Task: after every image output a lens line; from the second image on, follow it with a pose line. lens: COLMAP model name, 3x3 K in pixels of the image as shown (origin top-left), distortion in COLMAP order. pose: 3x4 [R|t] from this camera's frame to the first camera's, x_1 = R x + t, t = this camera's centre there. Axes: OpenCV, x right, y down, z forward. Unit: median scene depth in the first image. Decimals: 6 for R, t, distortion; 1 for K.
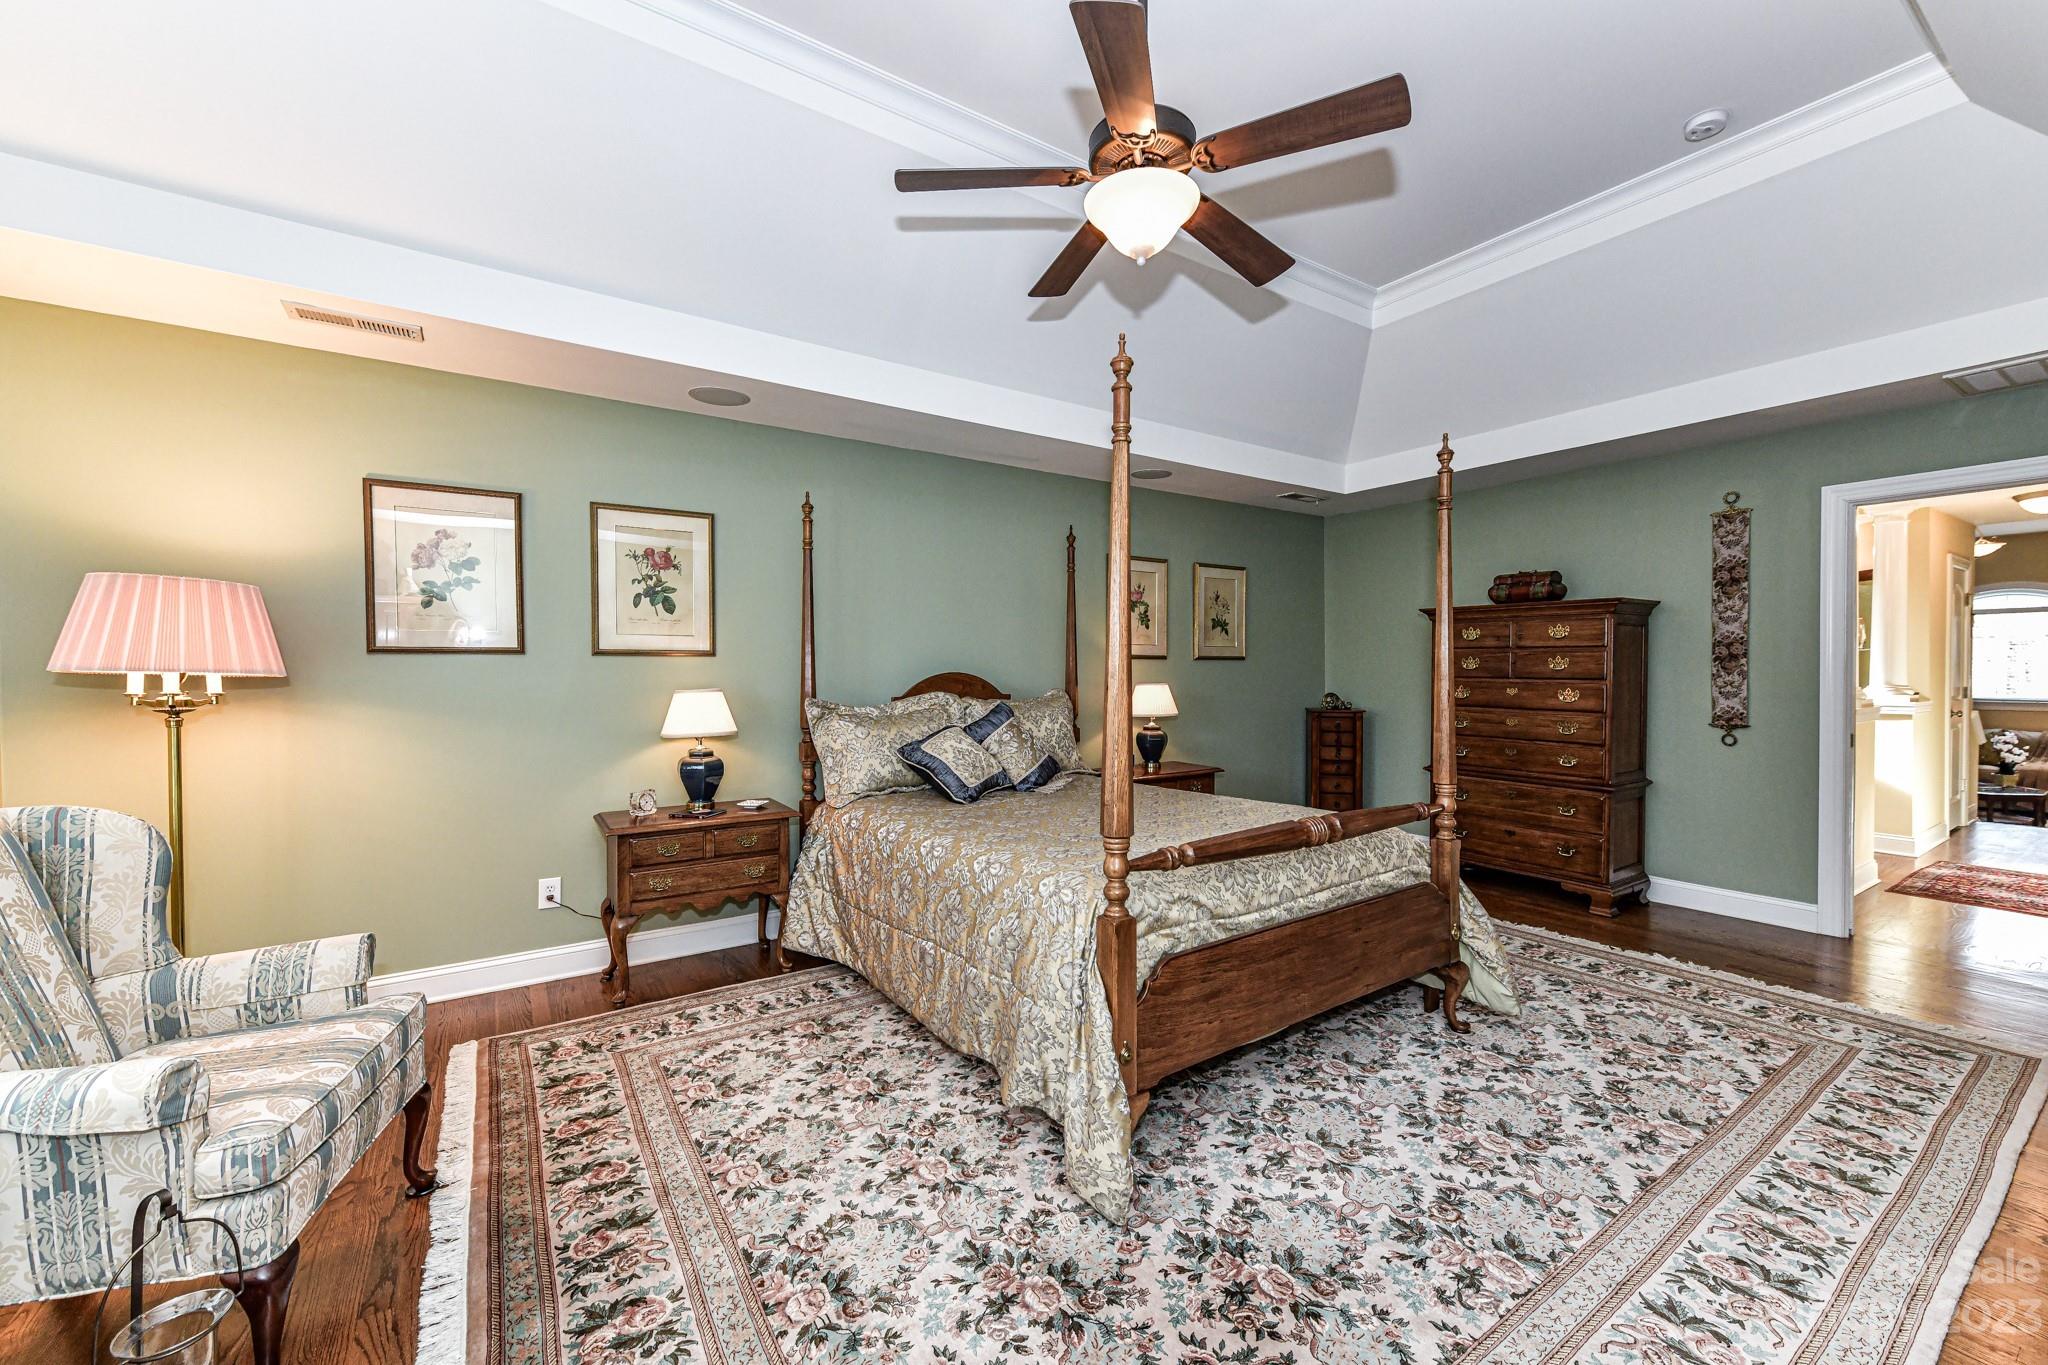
lens RADIAL K [[807.9, 0, 1020.9], [0, 807.9, 683.8], [0, 0, 1]] dist [0.004573, -0.003235]
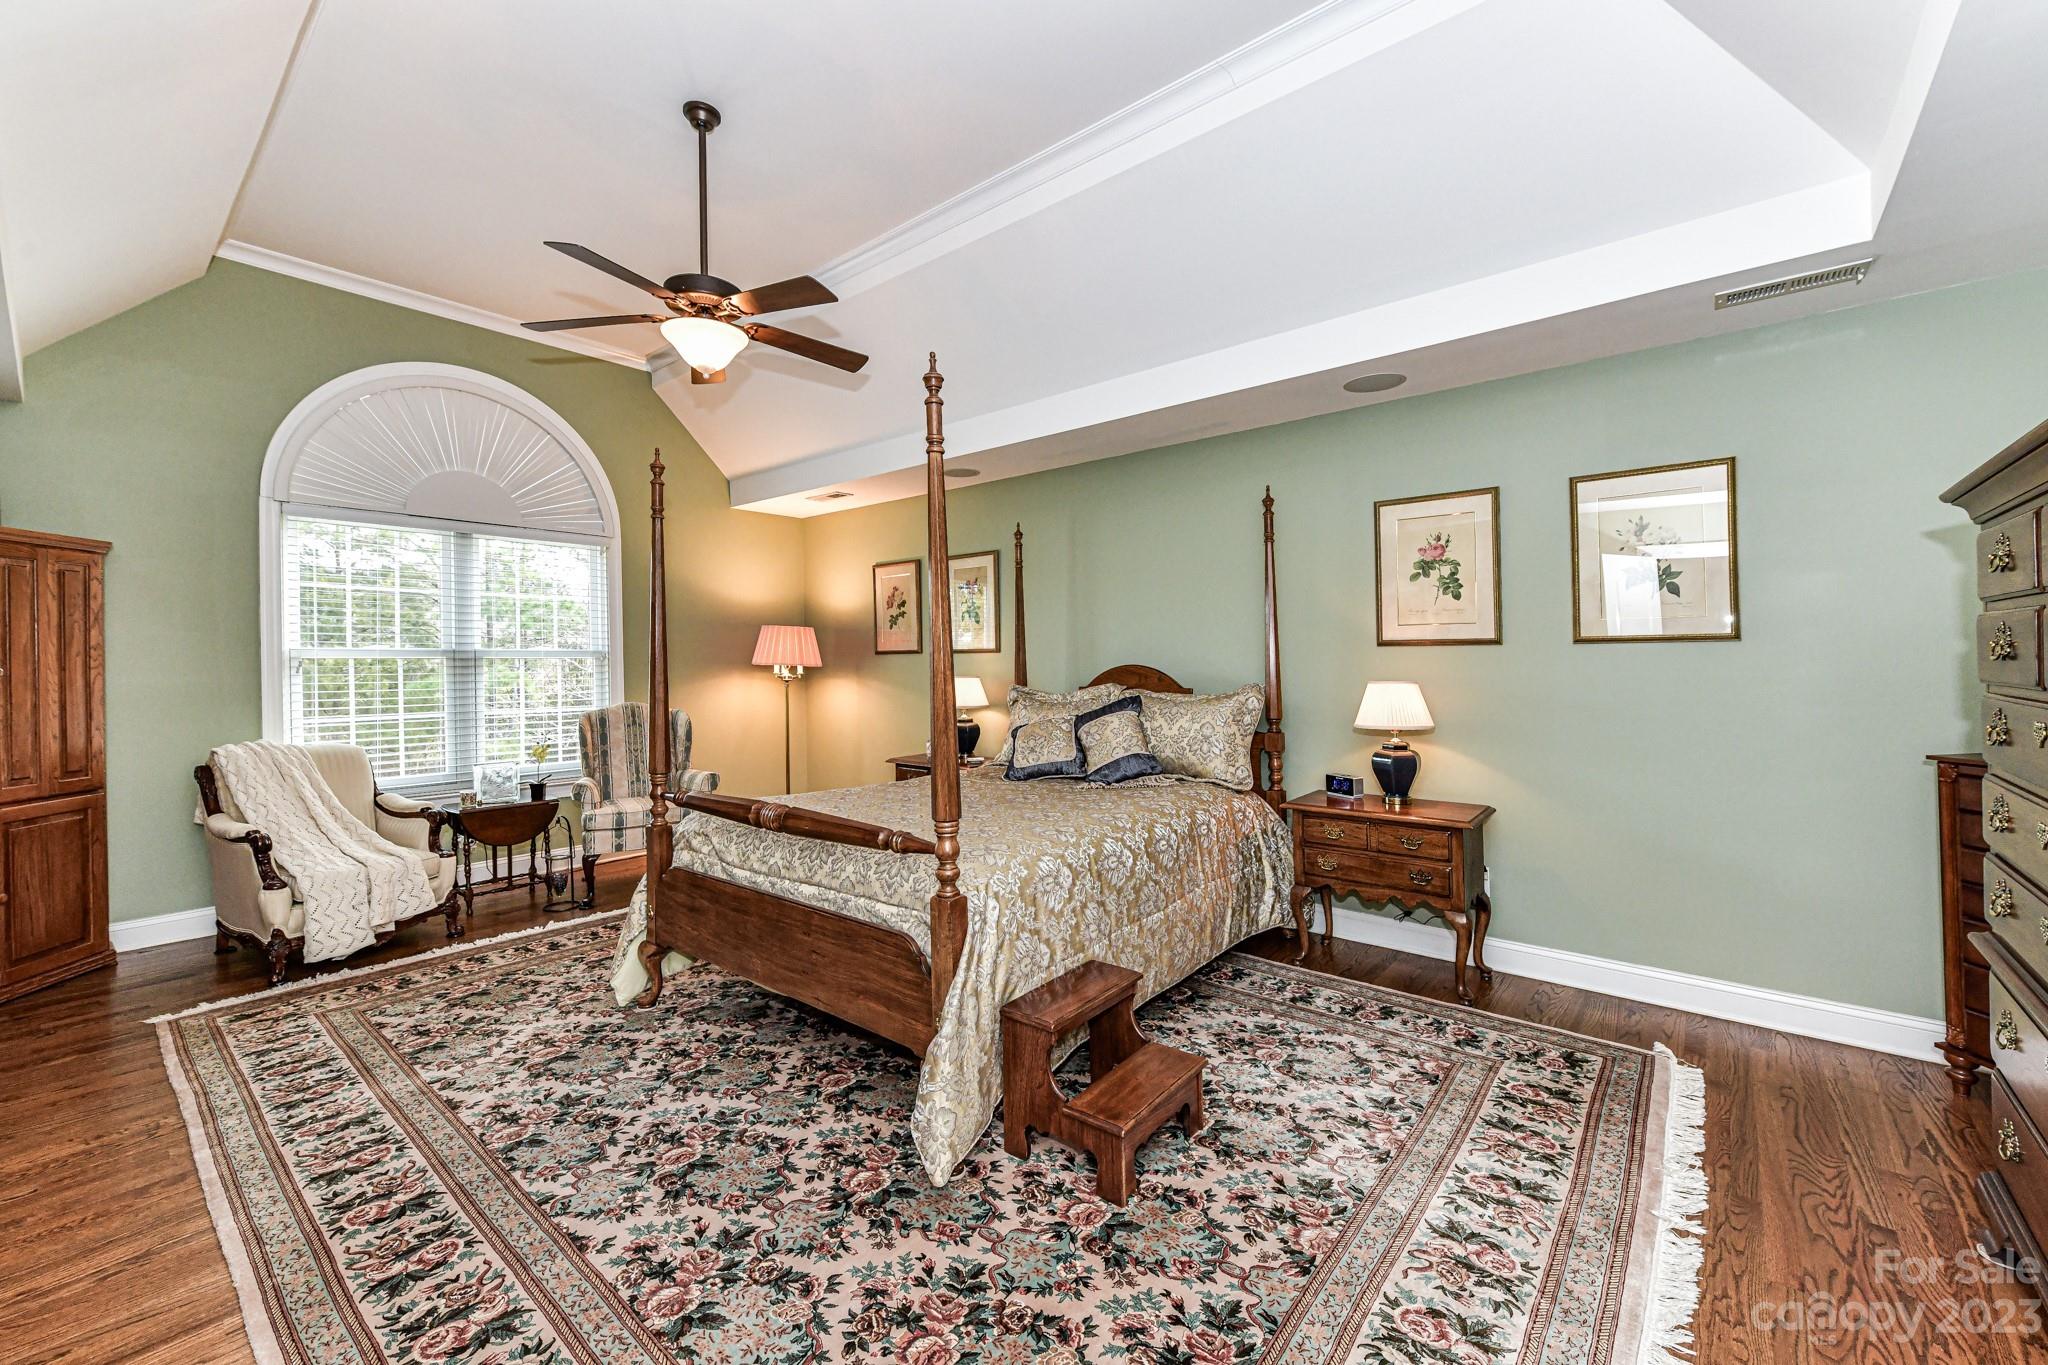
lens RADIAL K [[807.9, 0, 1014.2], [0, 807.9, 640.6], [0, 0, 1]] dist [0.004573, -0.003235]
pose [[0.277558, -0.029153, -0.960266, 1.382837], [-0.016009, 0.999260, -0.034964, -0.009955], [0.960575, 0.025077, 0.276886, 0.934674]]
